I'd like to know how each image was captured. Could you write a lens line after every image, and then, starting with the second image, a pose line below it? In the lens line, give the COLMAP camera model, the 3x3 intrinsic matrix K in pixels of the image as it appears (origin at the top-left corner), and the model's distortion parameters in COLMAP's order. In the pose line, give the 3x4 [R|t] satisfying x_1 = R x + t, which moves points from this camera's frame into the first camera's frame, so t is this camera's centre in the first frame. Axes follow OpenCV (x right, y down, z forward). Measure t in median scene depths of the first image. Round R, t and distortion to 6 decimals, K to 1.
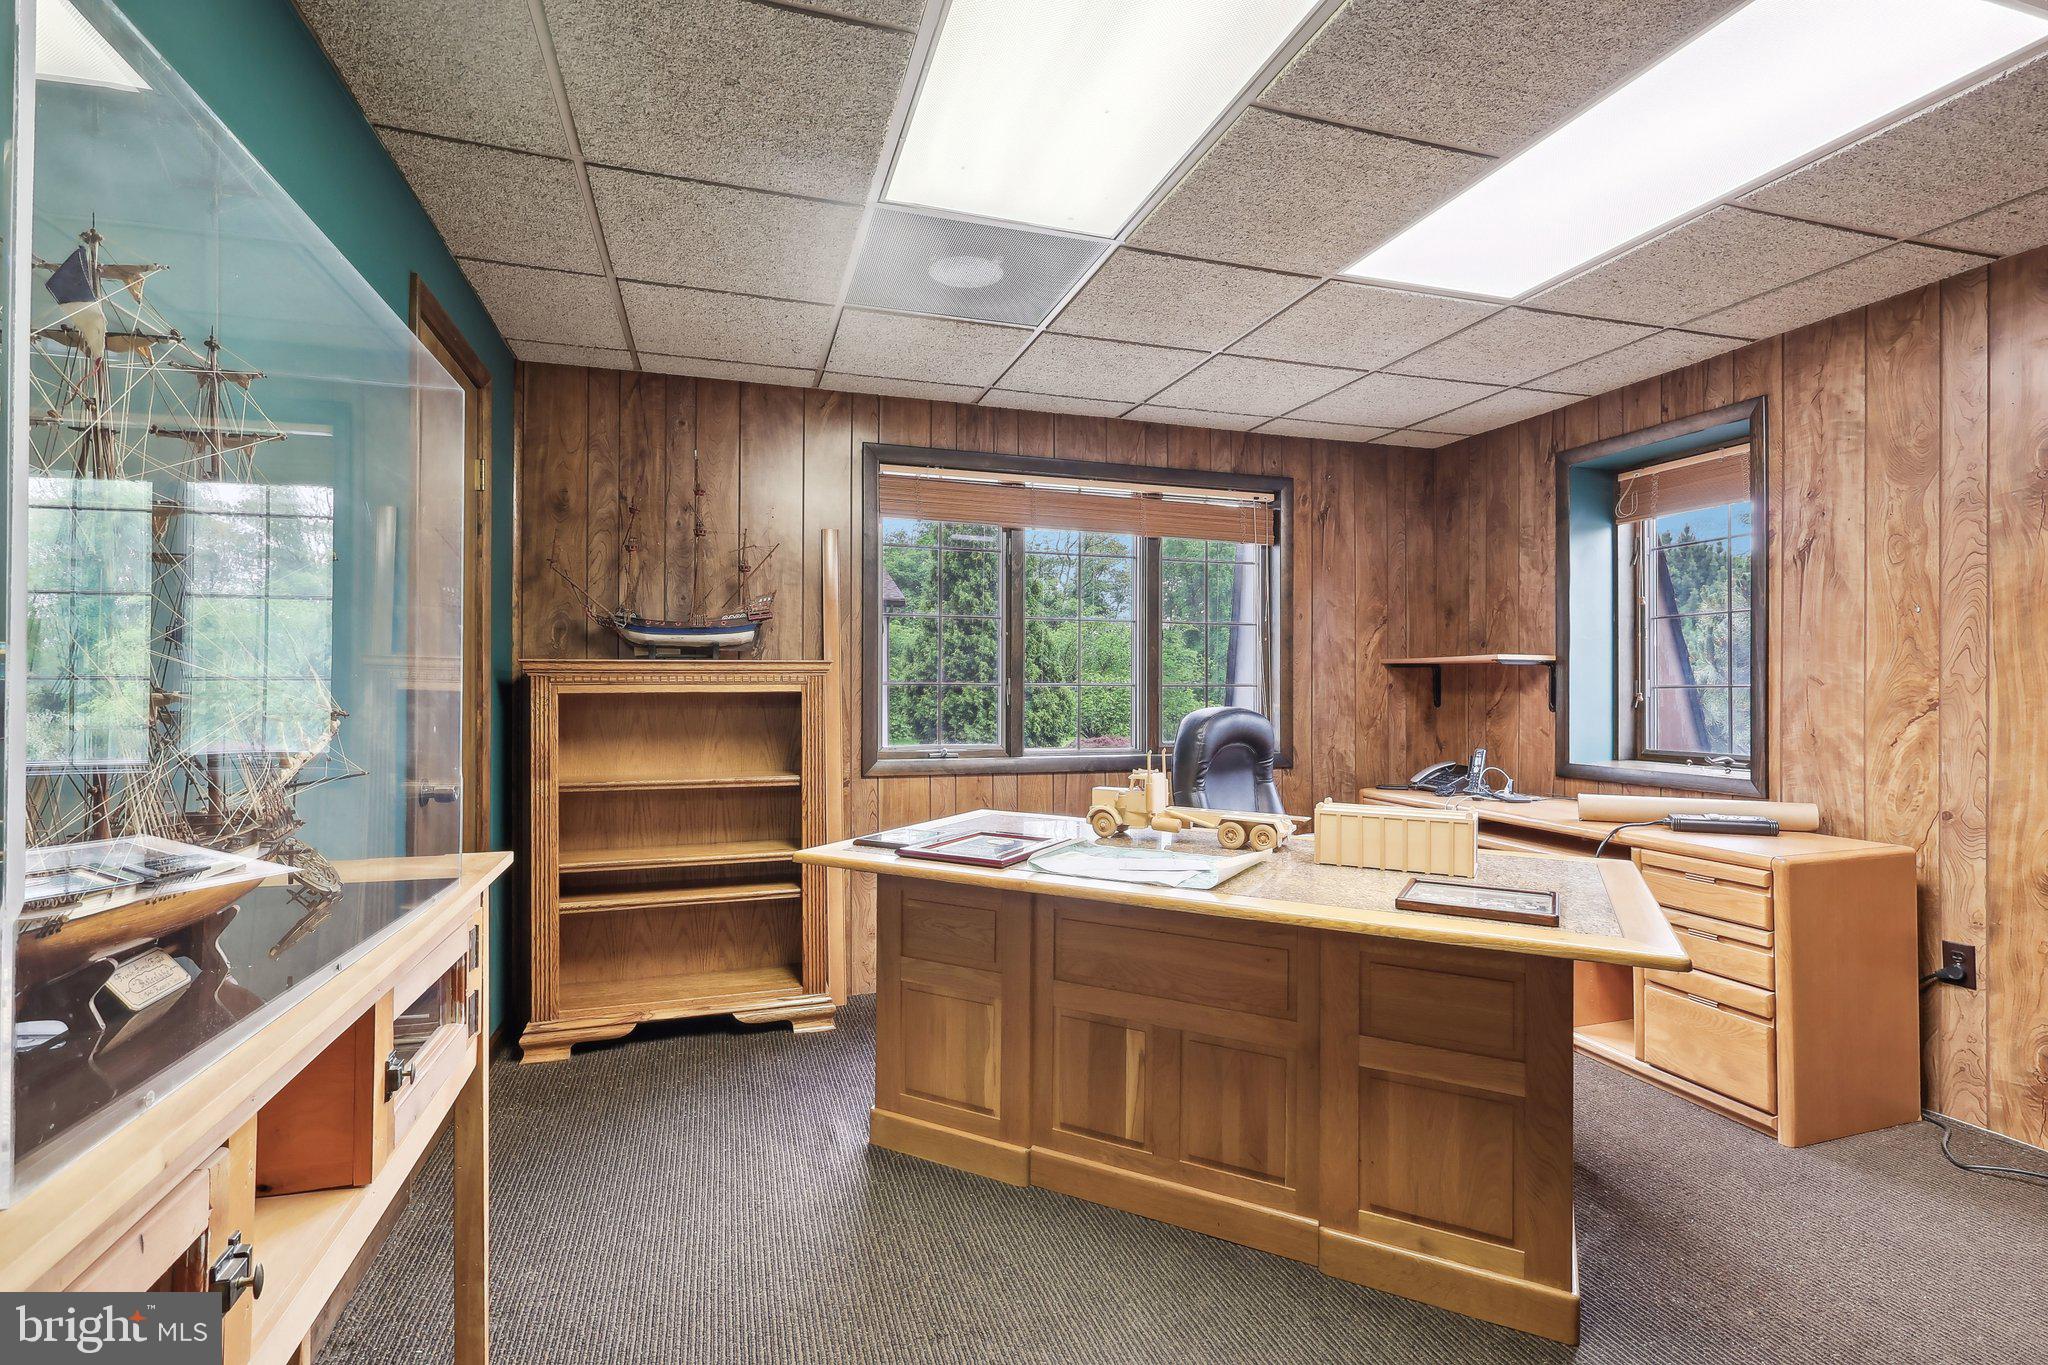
lens RADIAL K [[958.0, 0, 1031.0], [0, 958.0, 682.5], [0, 0, 1]] dist [-0.001308, 0.000303]
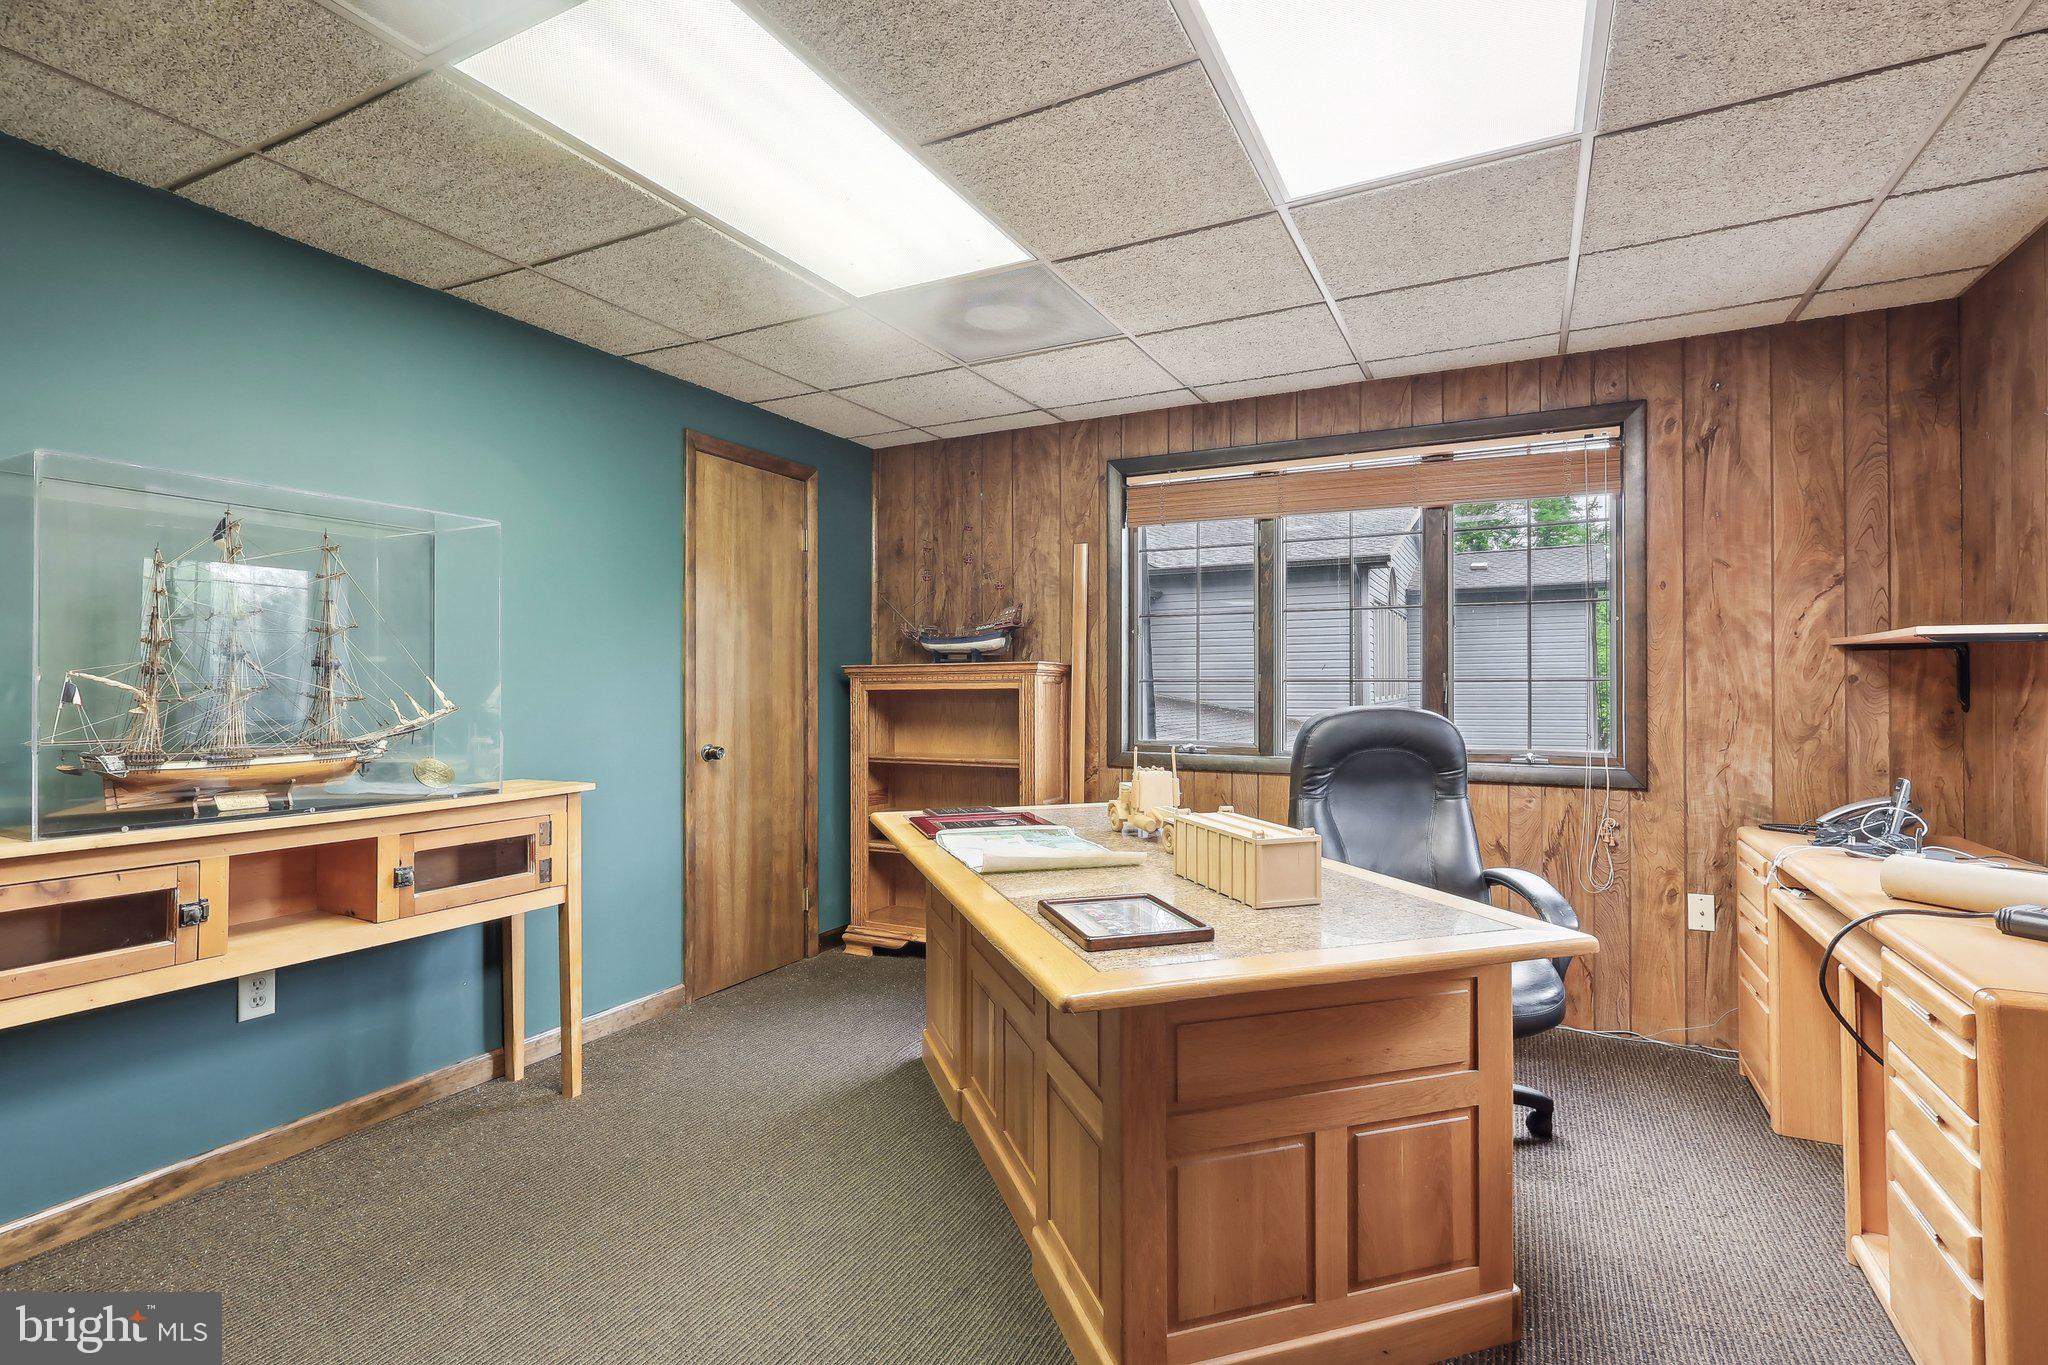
lens RADIAL K [[958.0, 0, 1031.0], [0, 958.0, 682.5], [0, 0, 1]] dist [-0.001308, 0.000303]
pose [[0.706192, -0.006729, -0.707988, 0.475894], [0.006516, 0.999974, -0.003005, 0.004862], [0.707990, -0.002492, 0.706218, 0.143821]]
